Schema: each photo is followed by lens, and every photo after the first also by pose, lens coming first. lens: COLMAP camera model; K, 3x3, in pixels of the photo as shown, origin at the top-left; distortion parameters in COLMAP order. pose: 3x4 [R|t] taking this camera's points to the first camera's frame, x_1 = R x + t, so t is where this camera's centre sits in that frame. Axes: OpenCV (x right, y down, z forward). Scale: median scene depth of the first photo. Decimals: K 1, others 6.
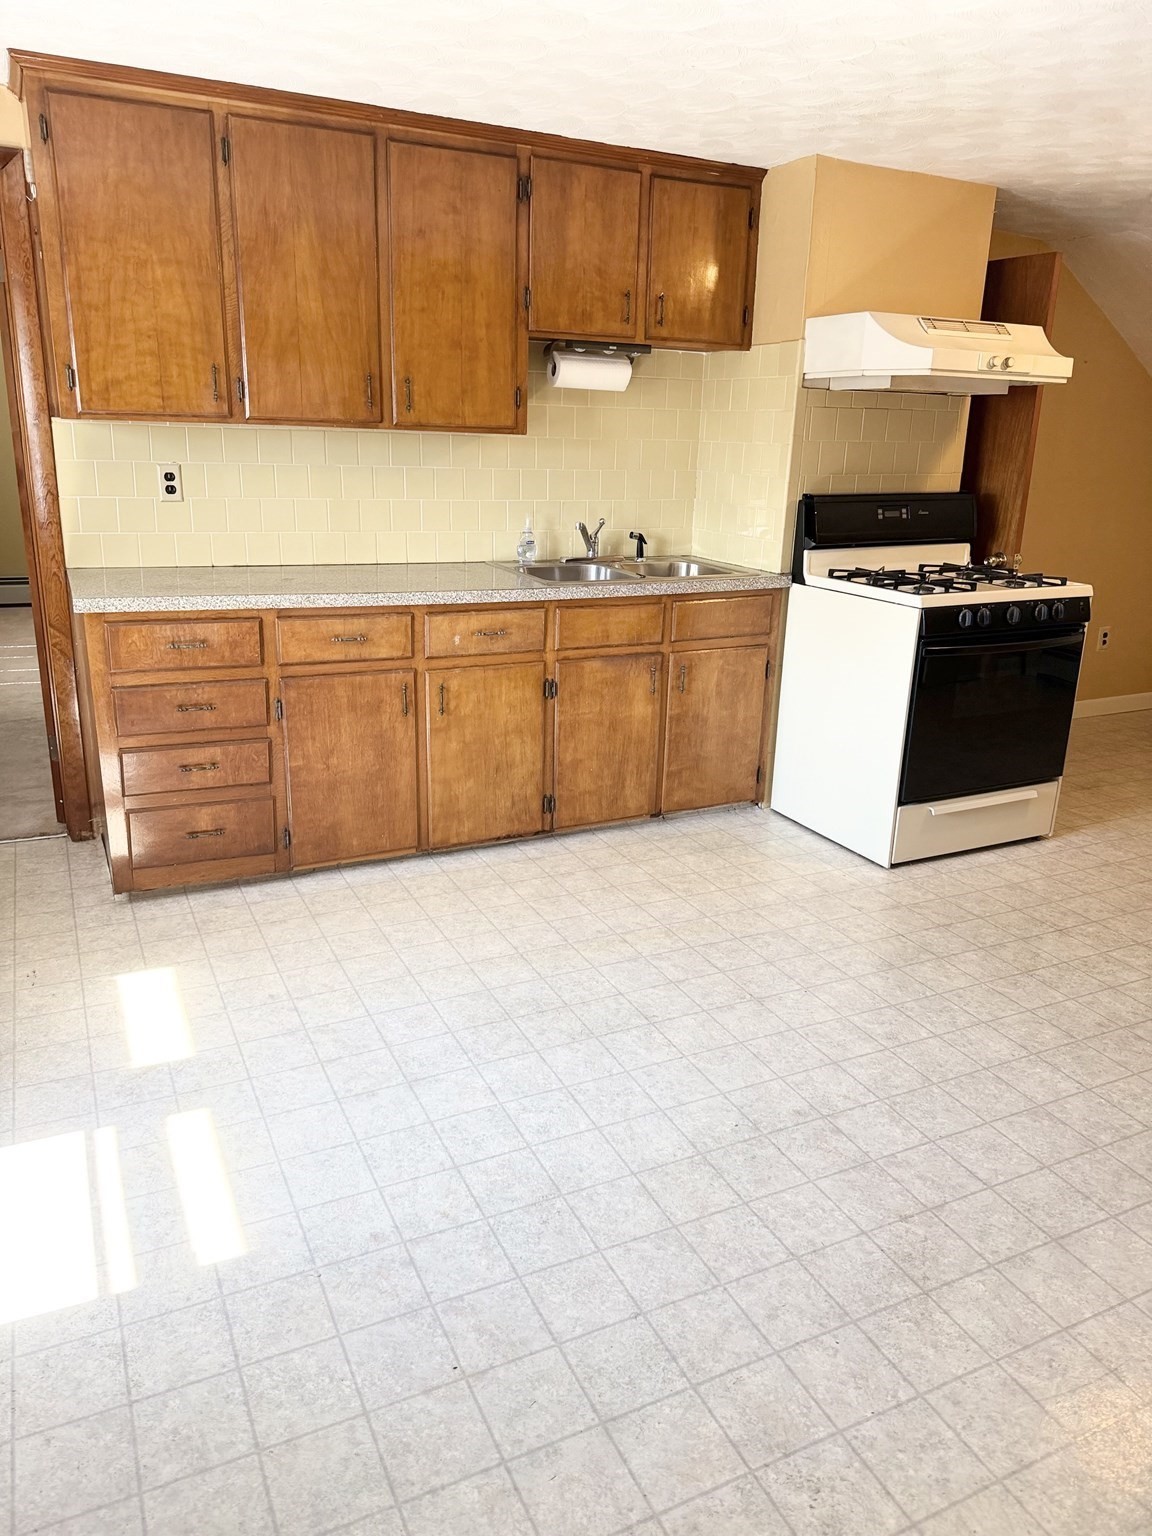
lens RADIAL K [[1082.4, 0, 553.3], [0, 1082.4, 770.5], [0, 0, 1]] dist [0.082516, -0.127217]
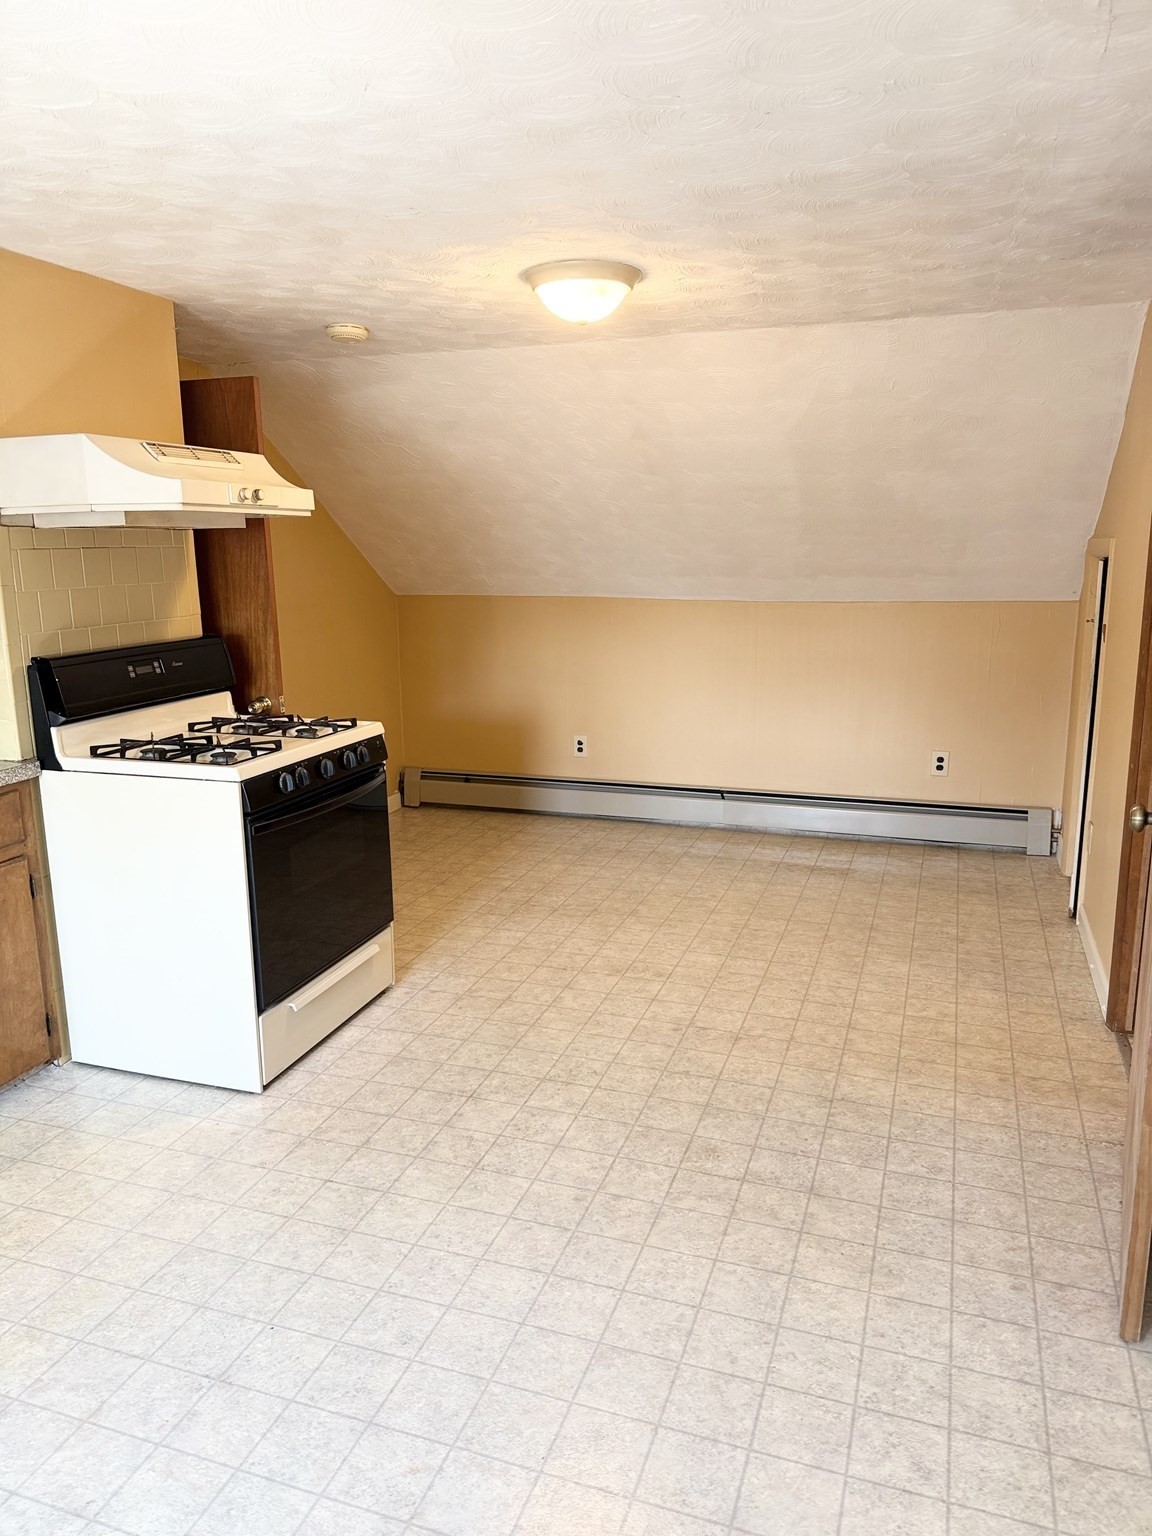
lens RADIAL K [[1090.9, 0, 583.3], [0, 1090.9, 768.5], [0, 0, 1]] dist [0.175486, -0.348542]
pose [[0.701145, -0.174626, 0.691304, -0.055827], [0.244589, 0.969622, -0.003140, -0.081273], [-0.669755, 0.171287, 0.722557, 0.187274]]
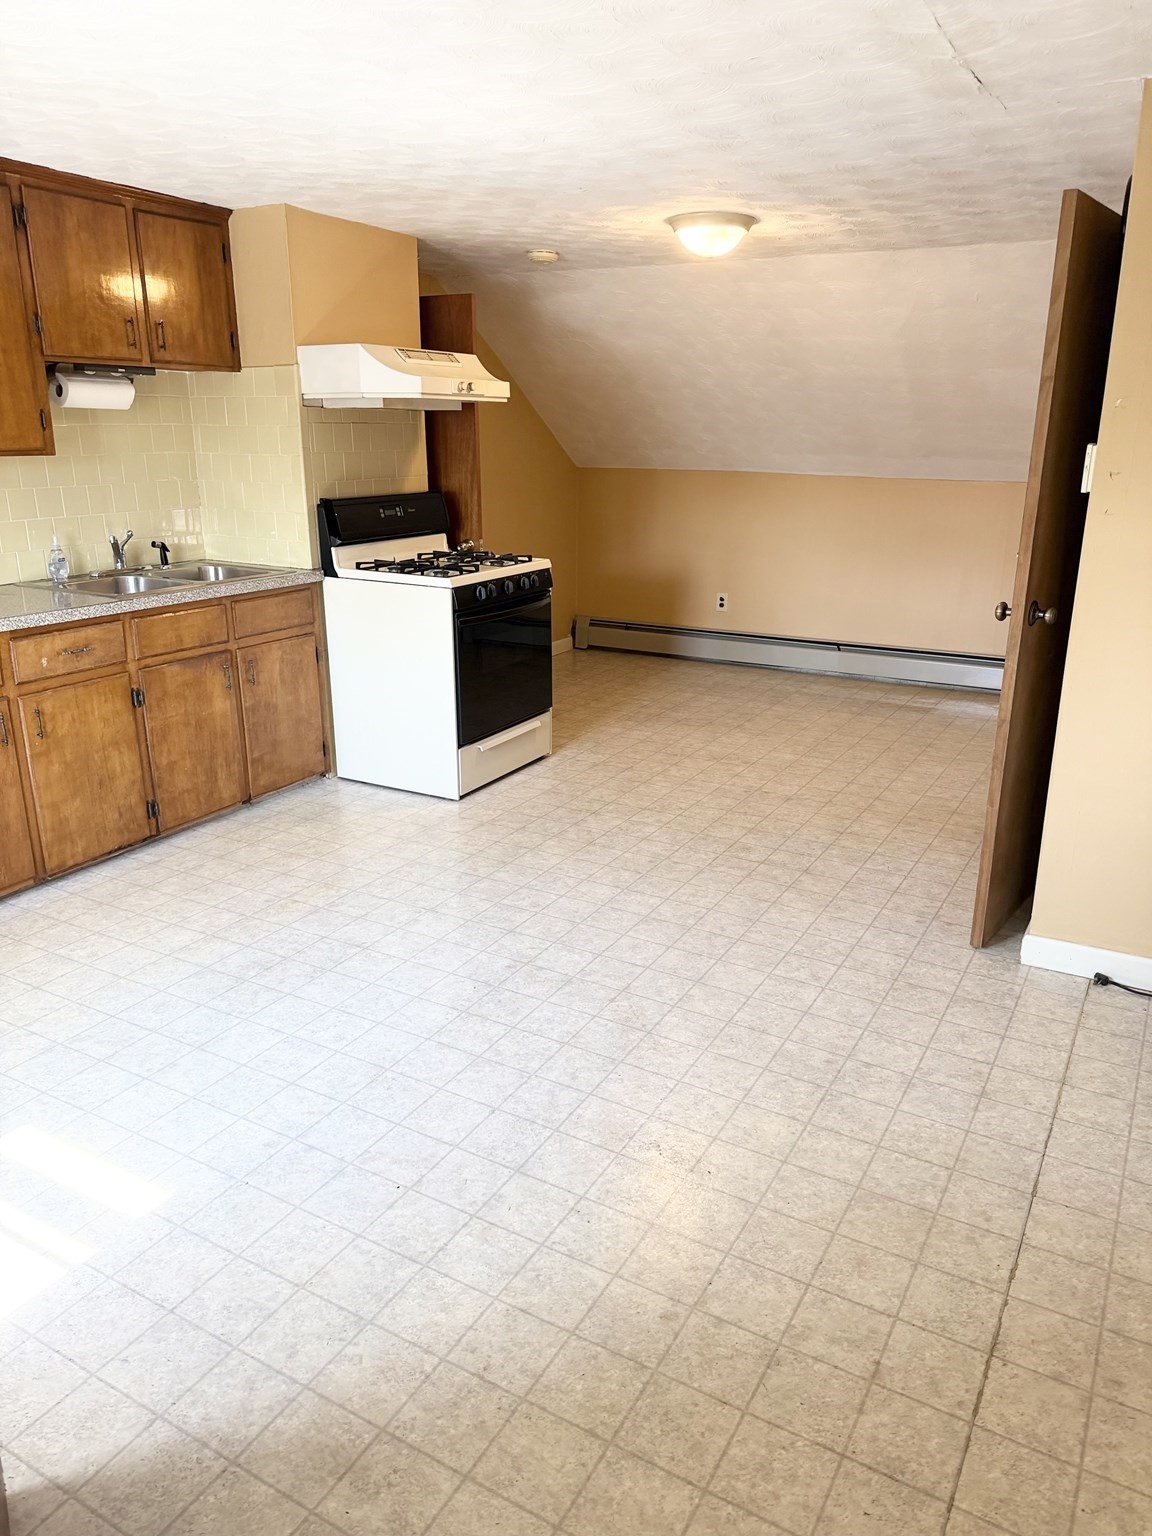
lens RADIAL K [[1090.9, 0, 583.3], [0, 1090.9, 768.5], [0, 0, 1]] dist [0.175486, -0.348542]
pose [[0.818635, -0.189568, 0.542126, -0.233286], [0.188109, 0.980389, 0.058763, 0.007984], [-0.542634, 0.053873, 0.838240, -0.113283]]
